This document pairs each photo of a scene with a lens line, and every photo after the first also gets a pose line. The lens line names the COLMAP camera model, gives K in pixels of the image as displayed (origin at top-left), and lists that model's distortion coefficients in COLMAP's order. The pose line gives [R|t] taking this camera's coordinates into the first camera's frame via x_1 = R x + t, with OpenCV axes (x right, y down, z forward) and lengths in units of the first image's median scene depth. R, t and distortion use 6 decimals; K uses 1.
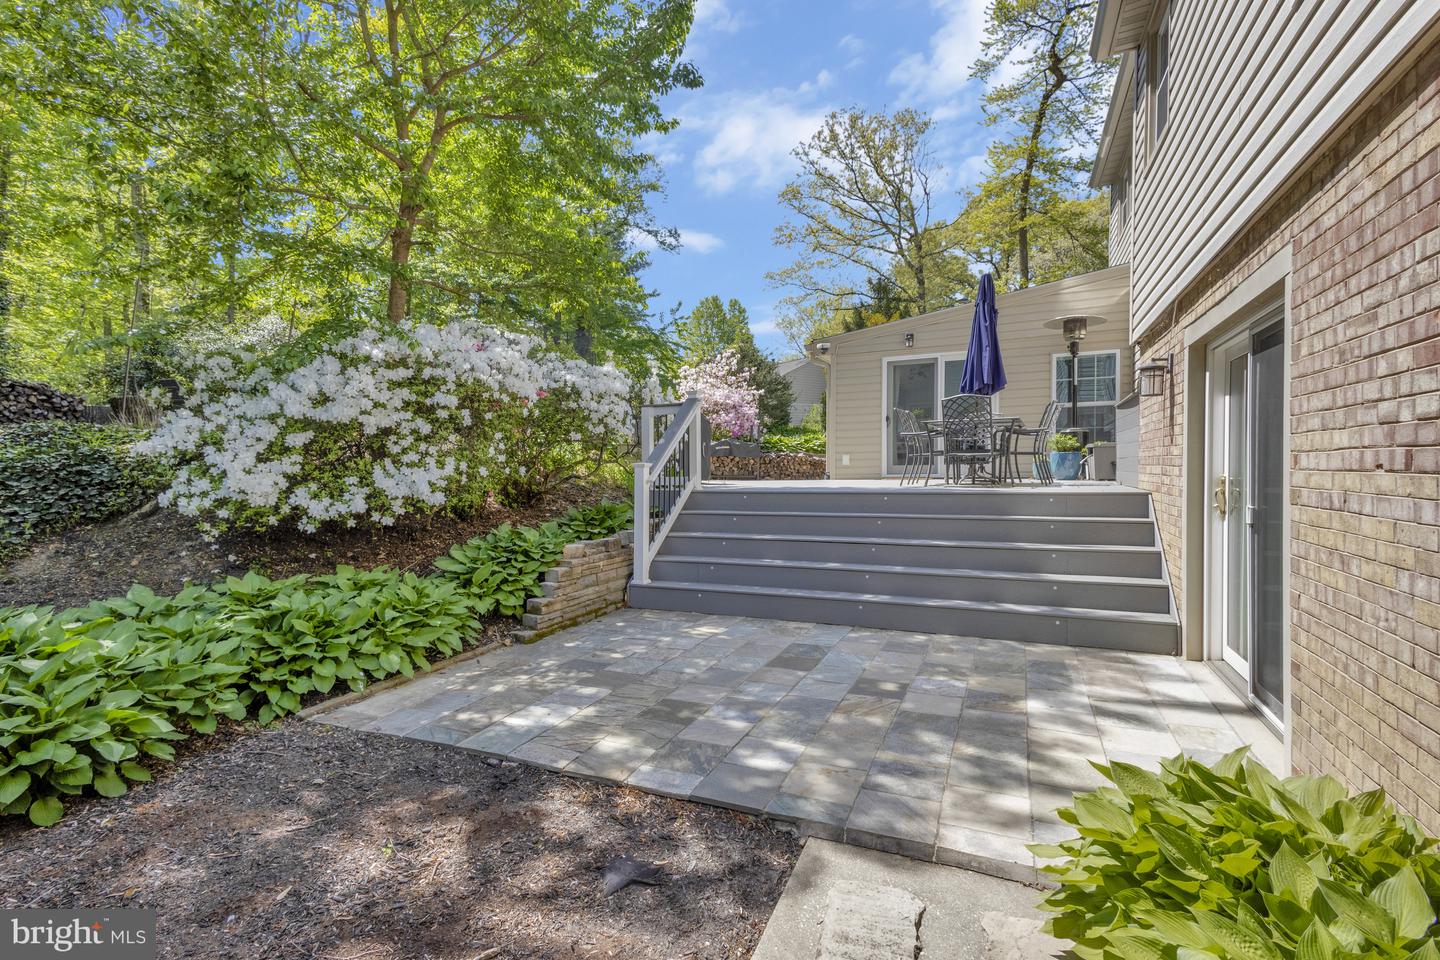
lens RADIAL K [[661.4, 0, 722.4], [0, 661.4, 482.9], [0, 0, 1]] dist [0.016510, -0.008670]
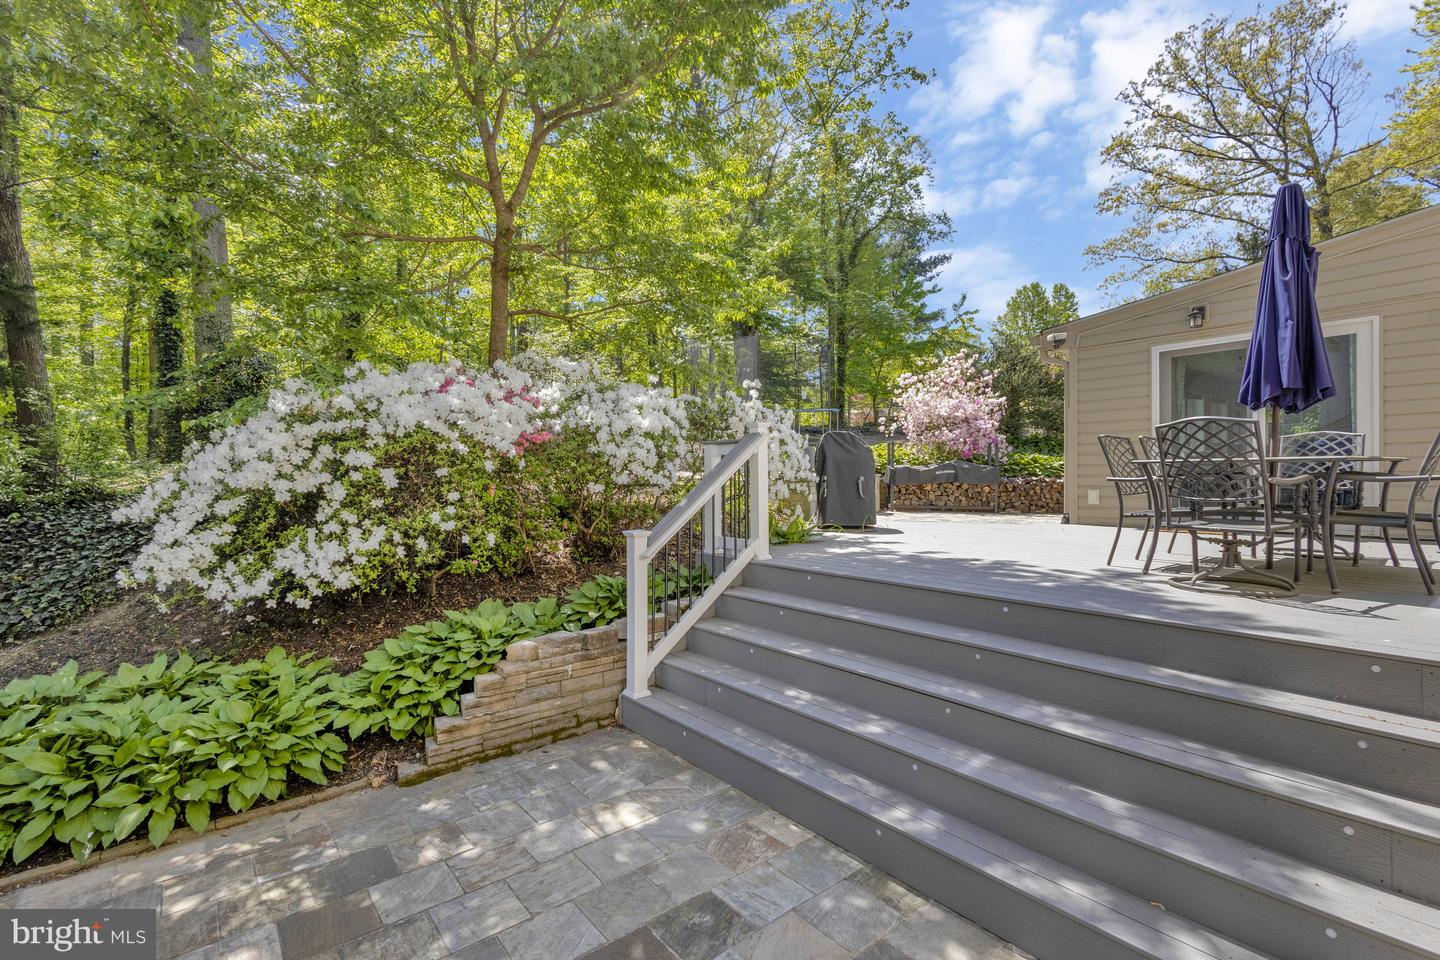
lens RADIAL K [[661.4, 0, 722.4], [0, 661.4, 482.9], [0, 0, 1]] dist [0.016510, -0.008670]
pose [[0.895780, 0.008674, -0.444413, 0.111980], [-0.012362, 0.999909, -0.005401, -0.031249], [0.444326, 0.010333, 0.895806, 0.151363]]
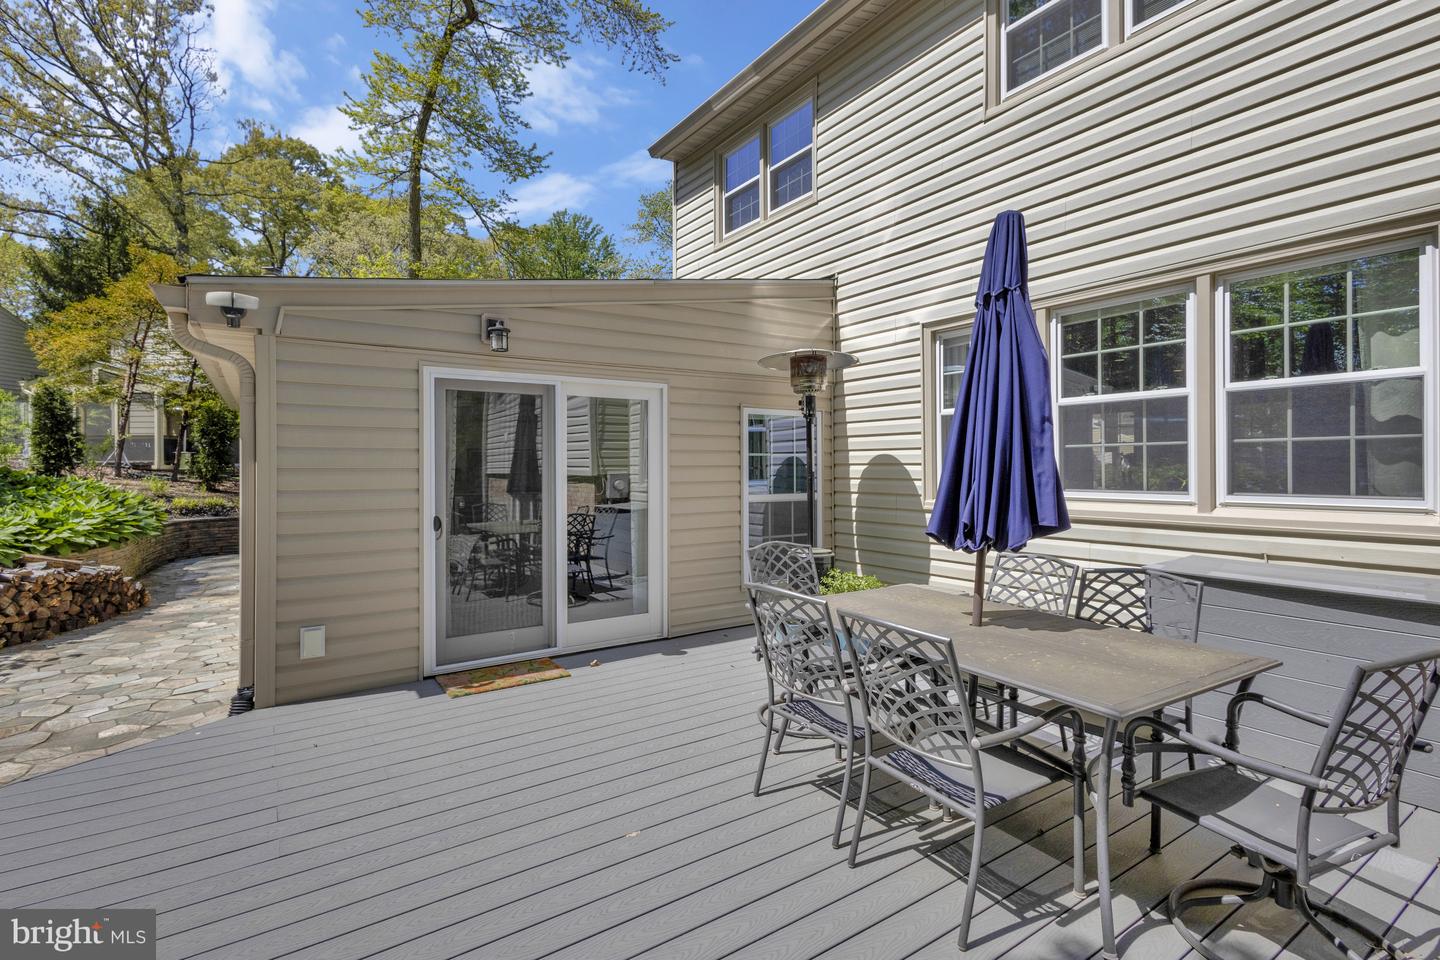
lens RADIAL K [[661.4, 0, 722.4], [0, 661.4, 482.9], [0, 0, 1]] dist [0.016510, -0.008670]
pose [[0.531847, -0.012551, 0.846747, 0.005236], [0.016275, 0.999857, 0.004598, -0.088076], [-0.846684, 0.011335, 0.531975, 0.474957]]
